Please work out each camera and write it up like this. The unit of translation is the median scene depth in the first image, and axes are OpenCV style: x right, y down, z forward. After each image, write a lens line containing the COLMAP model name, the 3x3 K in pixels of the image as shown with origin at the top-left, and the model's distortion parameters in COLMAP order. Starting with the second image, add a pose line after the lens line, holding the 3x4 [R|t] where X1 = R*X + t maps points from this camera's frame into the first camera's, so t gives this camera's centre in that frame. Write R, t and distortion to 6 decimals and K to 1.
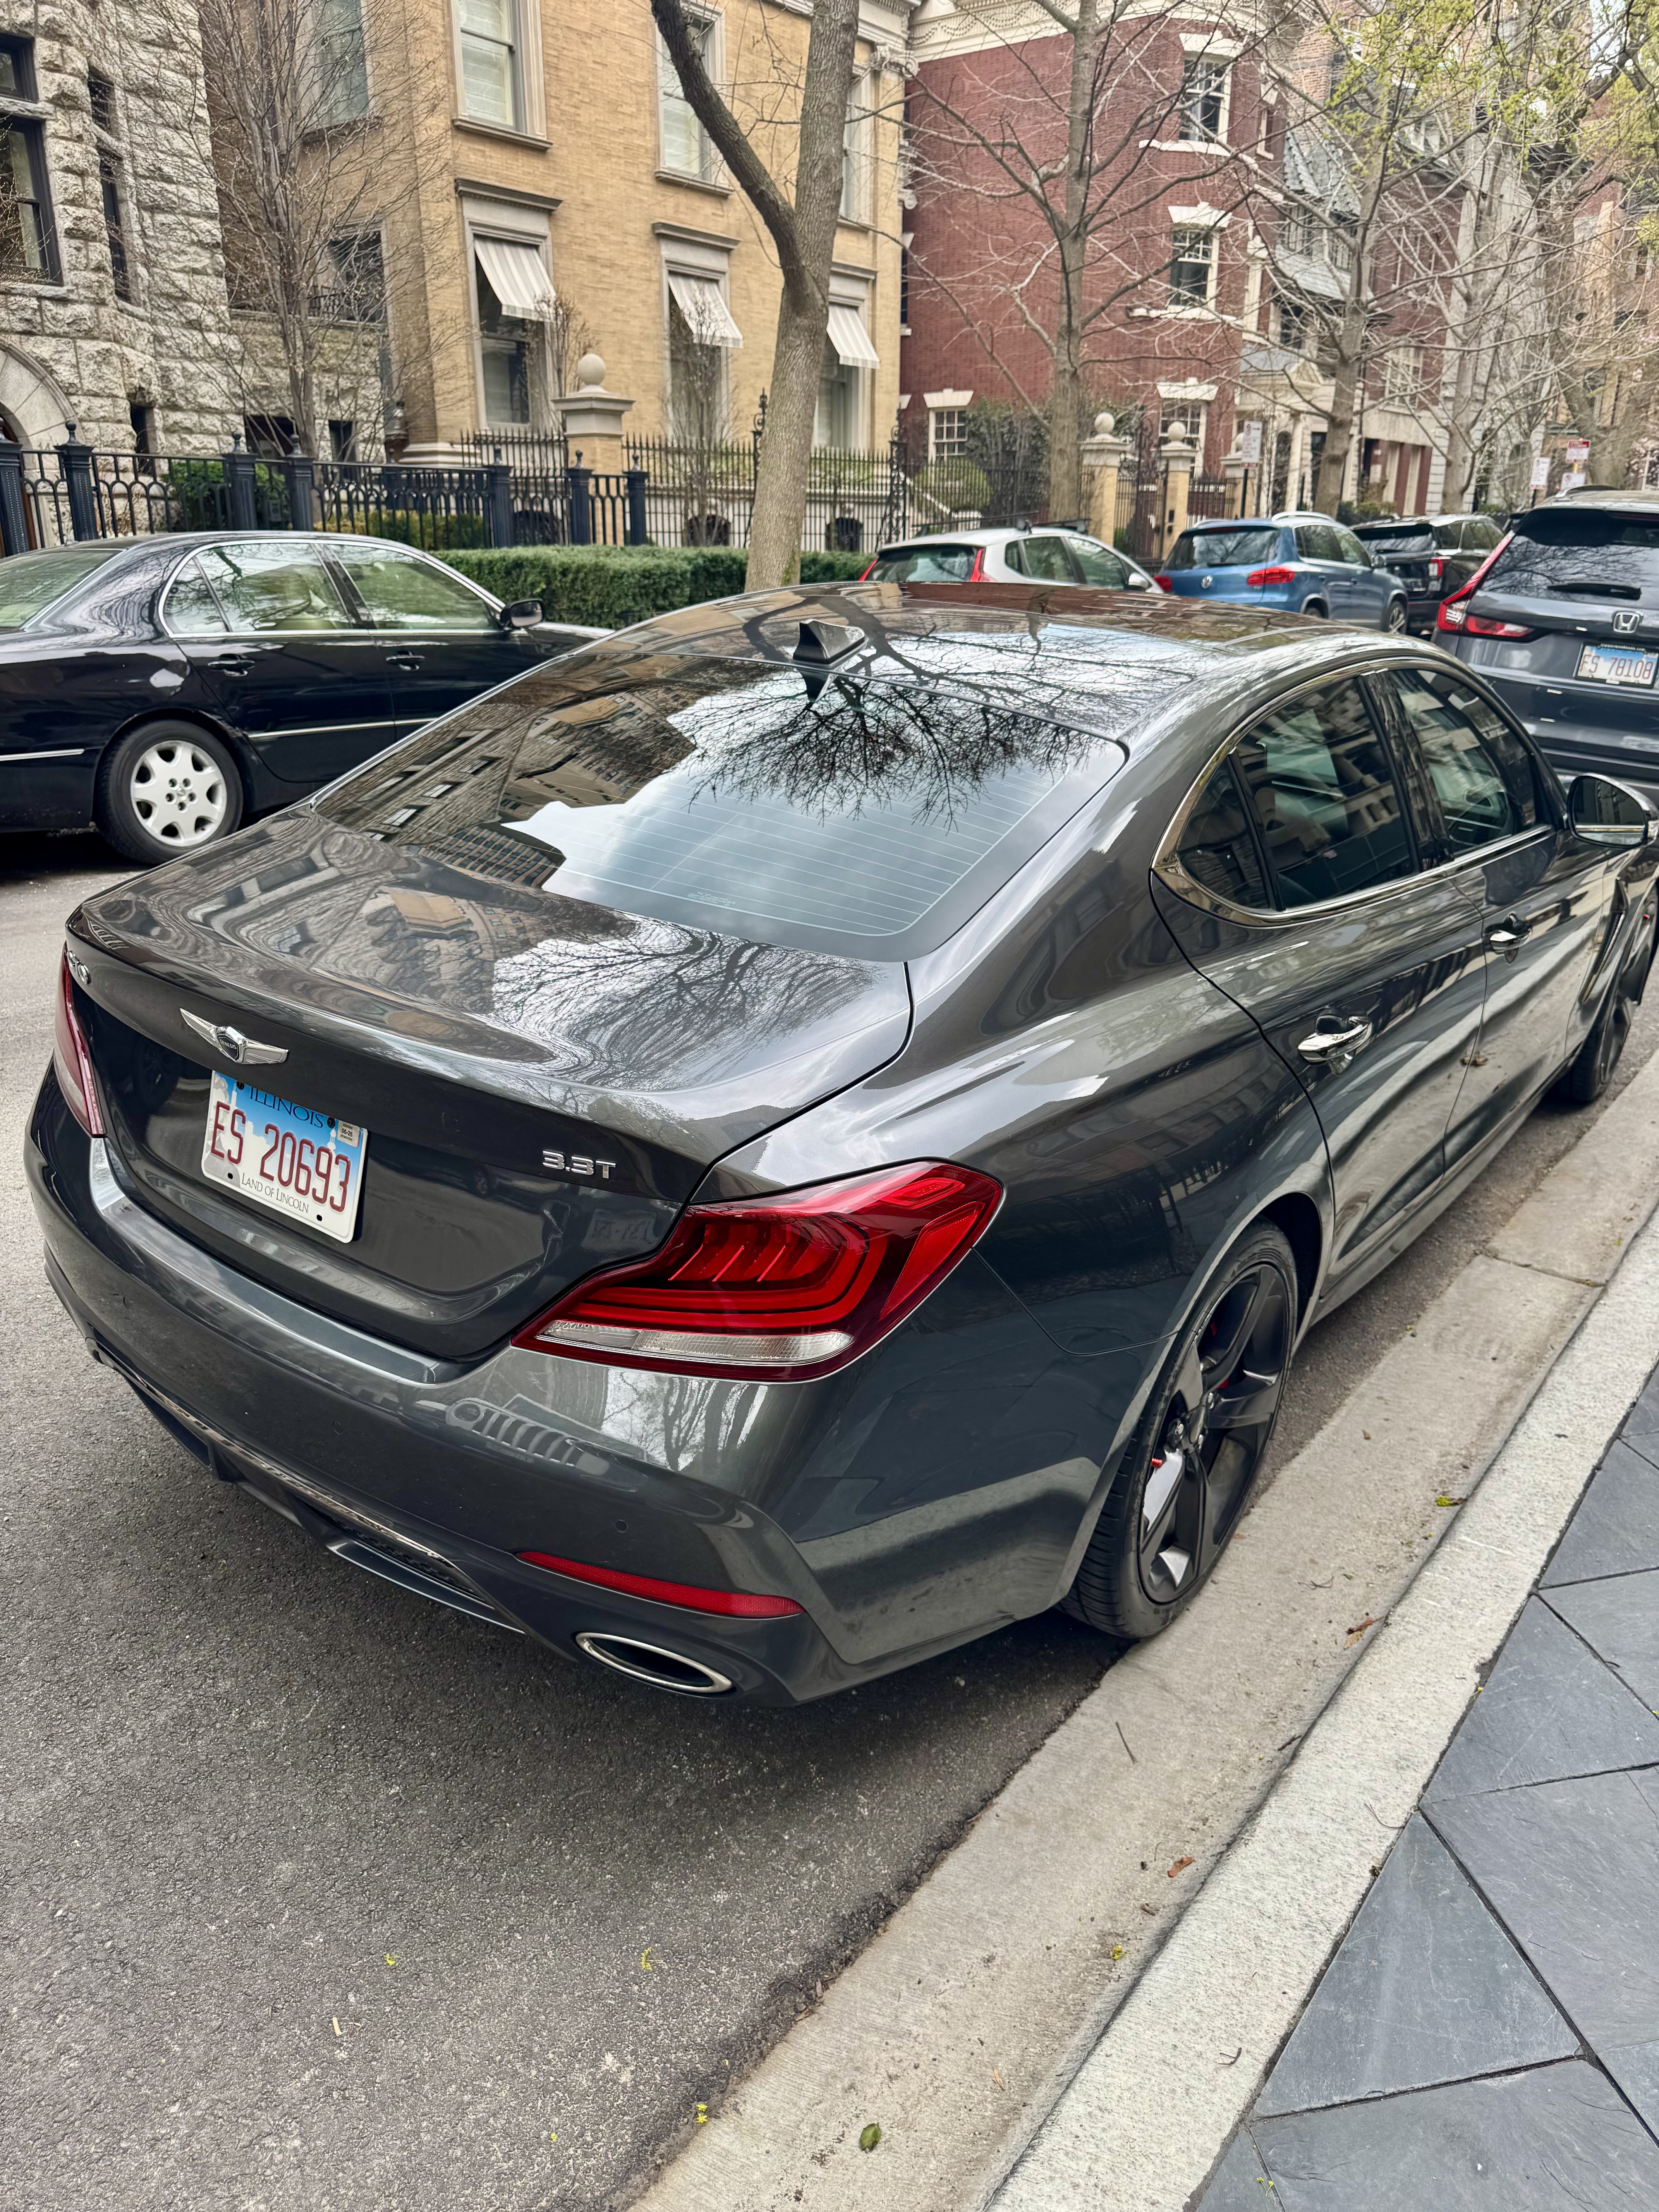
lens RADIAL K [[1566.4, 0, 829.5], [0, 1566.4, 1106.0], [0, 0, 1]] dist [0.006297, -0.011466]
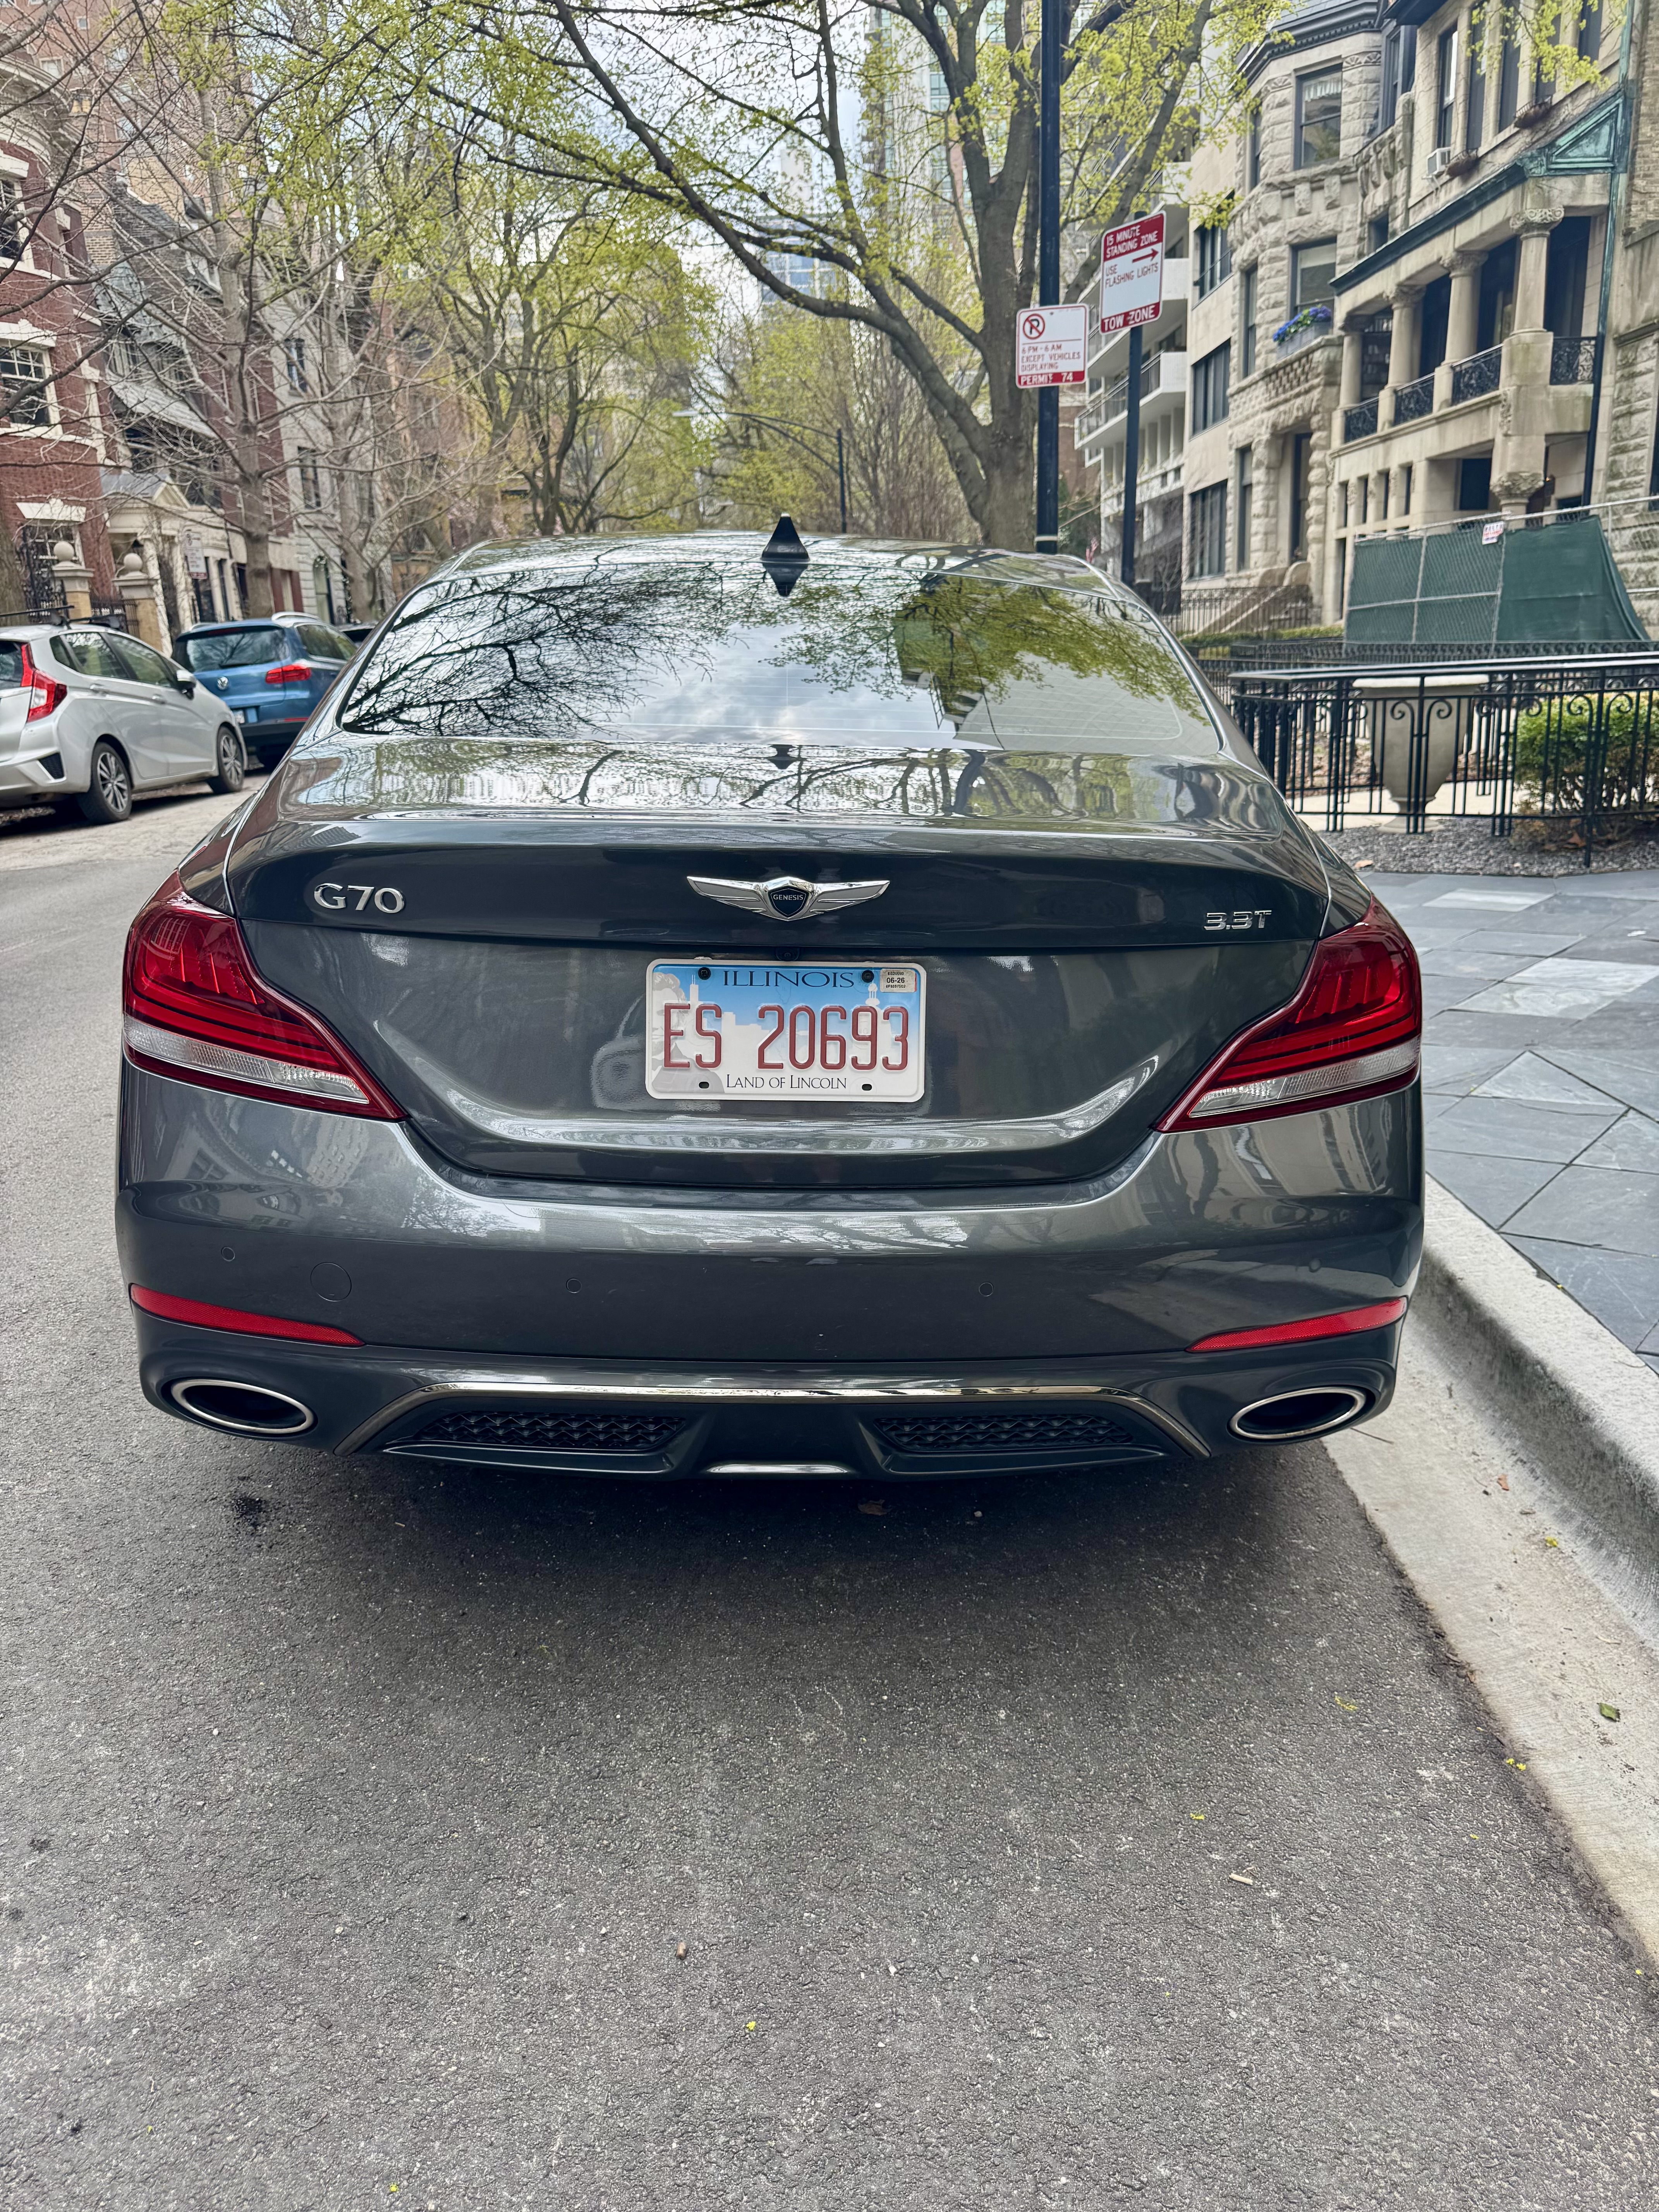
lens RADIAL K [[1566.4, 0, 829.5], [0, 1566.4, 1106.0], [0, 0, 1]] dist [0.006297, -0.011466]
pose [[0.783639, -0.210738, 0.584380, -0.291371], [0.253105, 0.967393, 0.009451, 0.022715], [-0.567317, 0.140503, 0.811425, 0.098278]]
